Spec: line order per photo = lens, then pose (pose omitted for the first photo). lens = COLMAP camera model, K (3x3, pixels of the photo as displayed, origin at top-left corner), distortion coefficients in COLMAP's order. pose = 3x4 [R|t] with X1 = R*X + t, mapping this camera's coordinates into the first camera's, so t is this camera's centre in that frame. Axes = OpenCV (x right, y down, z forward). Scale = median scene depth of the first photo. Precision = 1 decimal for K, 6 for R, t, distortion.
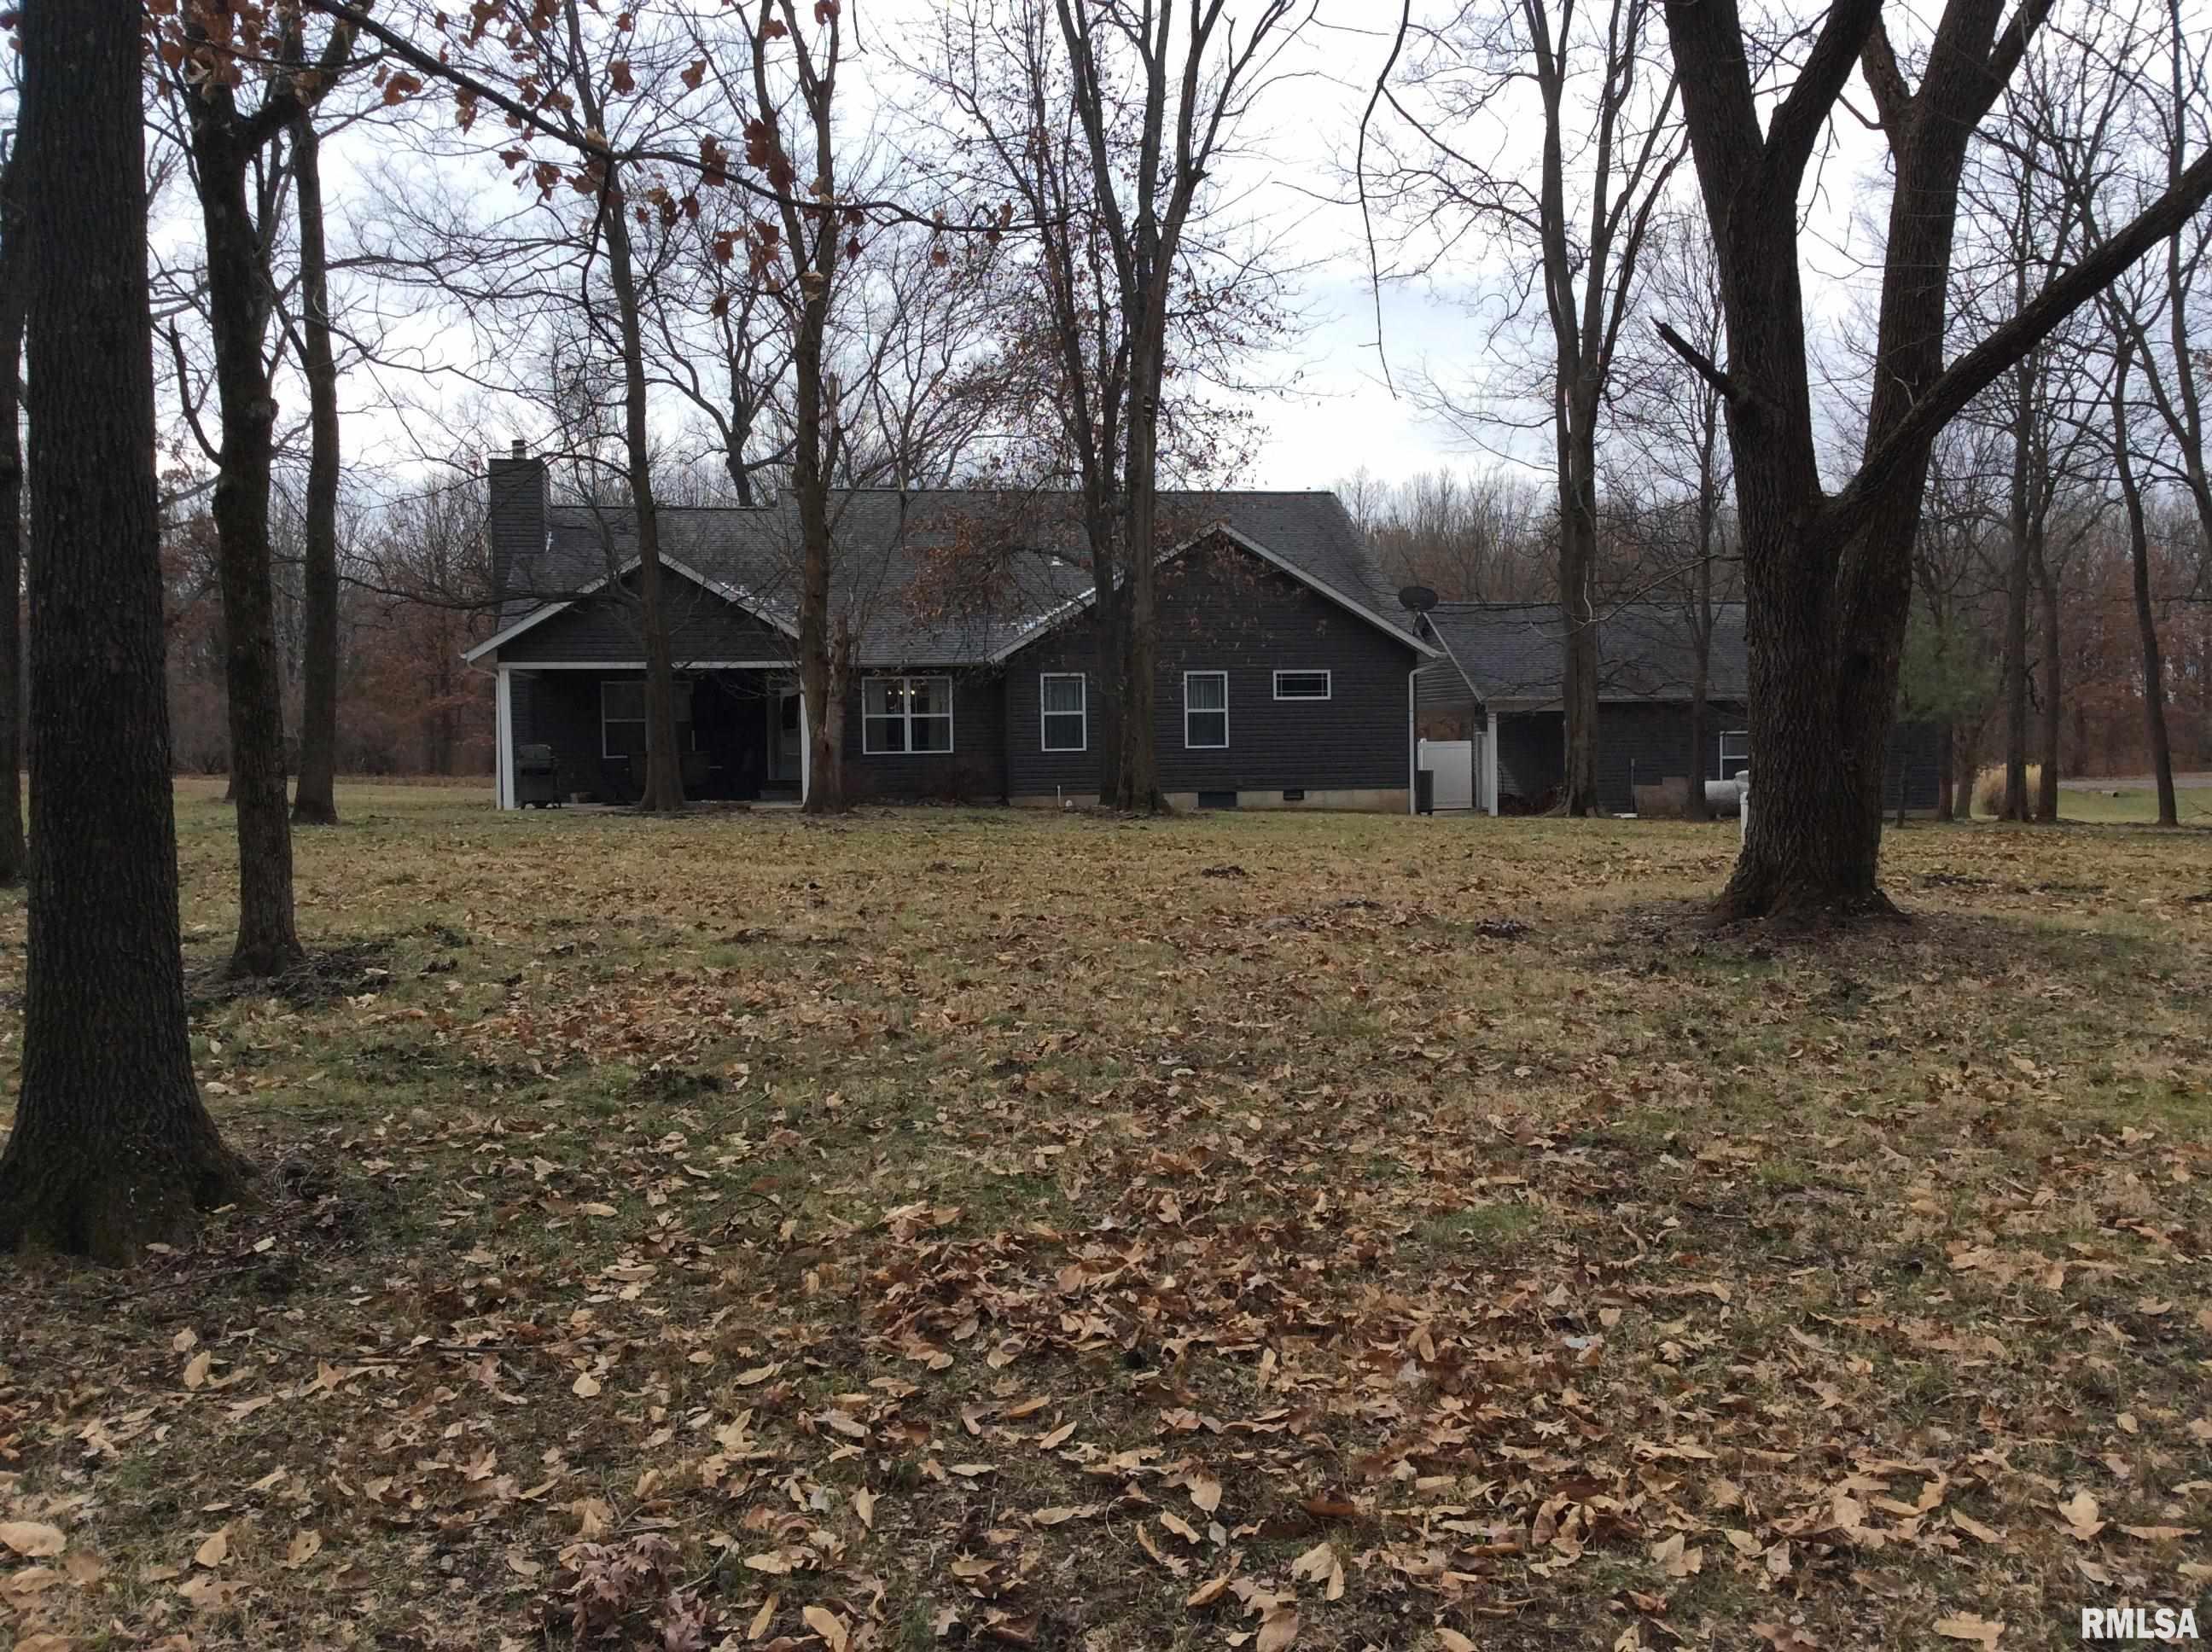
lens RADIAL K [[1982.8, 0, 1116.6], [0, 1982.8, 822.9], [0, 0, 1]] dist [0.097214, -0.147443]
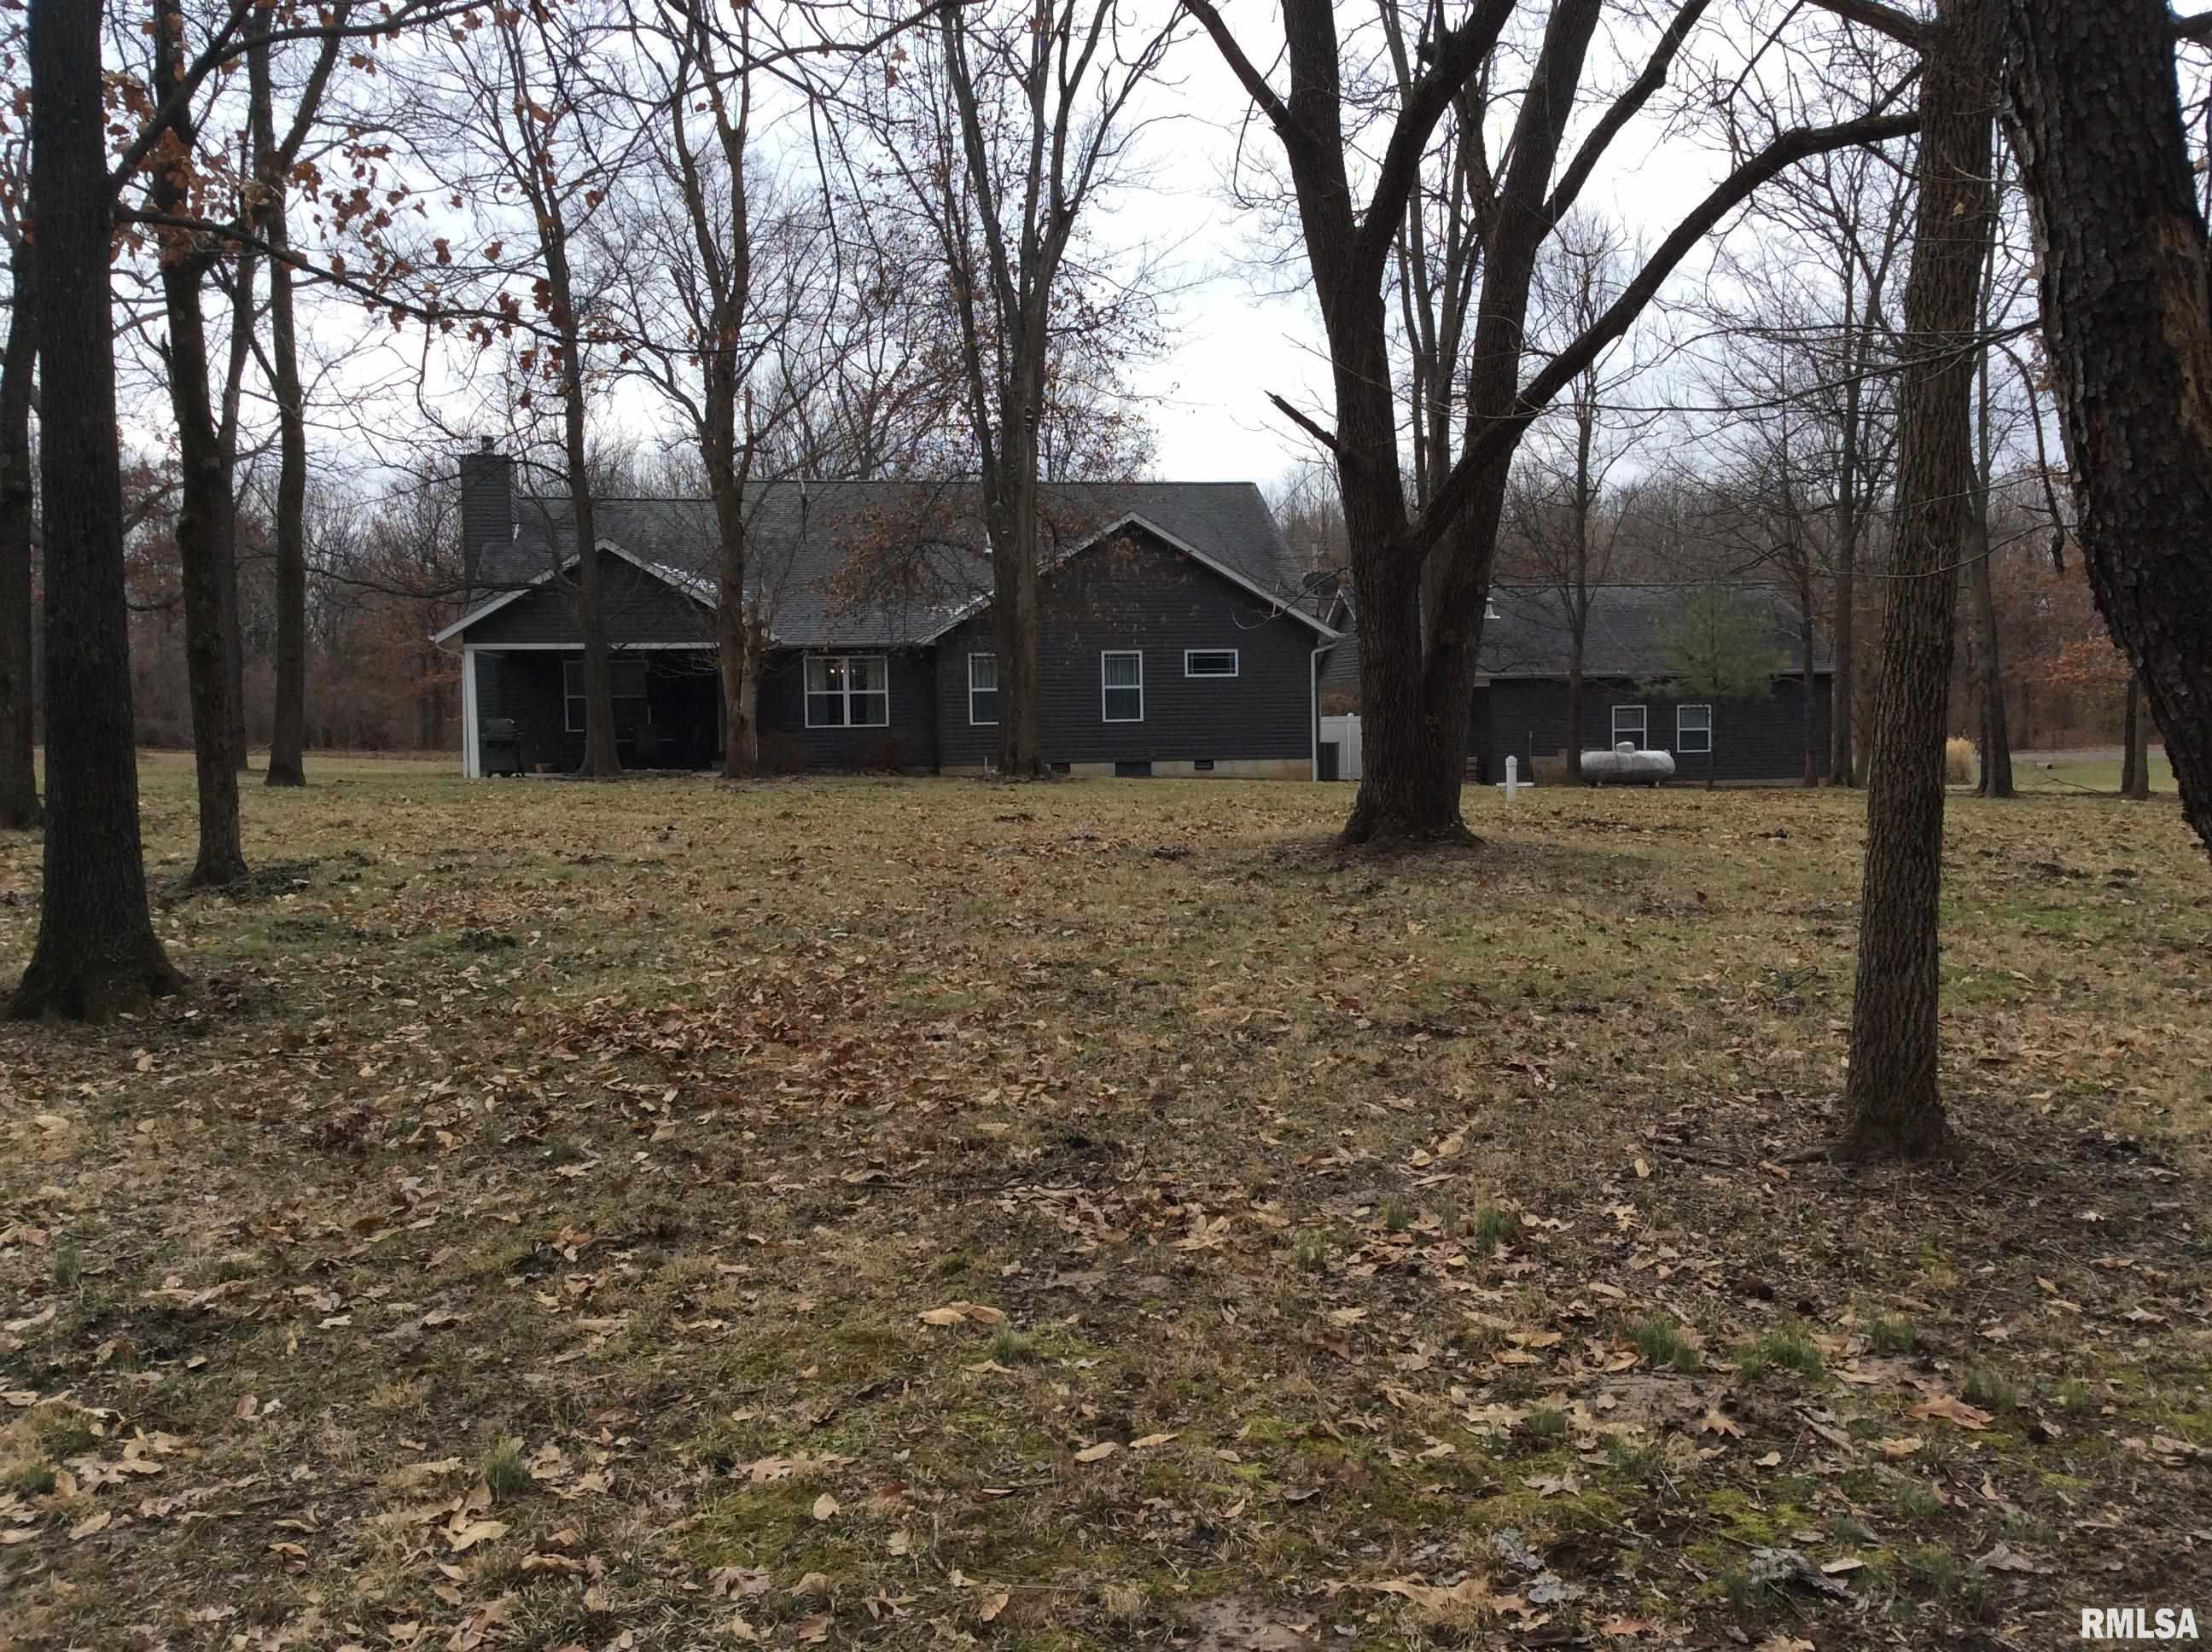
lens RADIAL K [[1982.8, 0, 1116.6], [0, 1982.8, 822.9], [0, 0, 1]] dist [0.097214, -0.147443]
pose [[0.999995, -0.001444, -0.002638, 0.059453], [0.001476, 0.999929, 0.011803, 0.006438], [0.002621, -0.011807, 0.999927, -0.112662]]
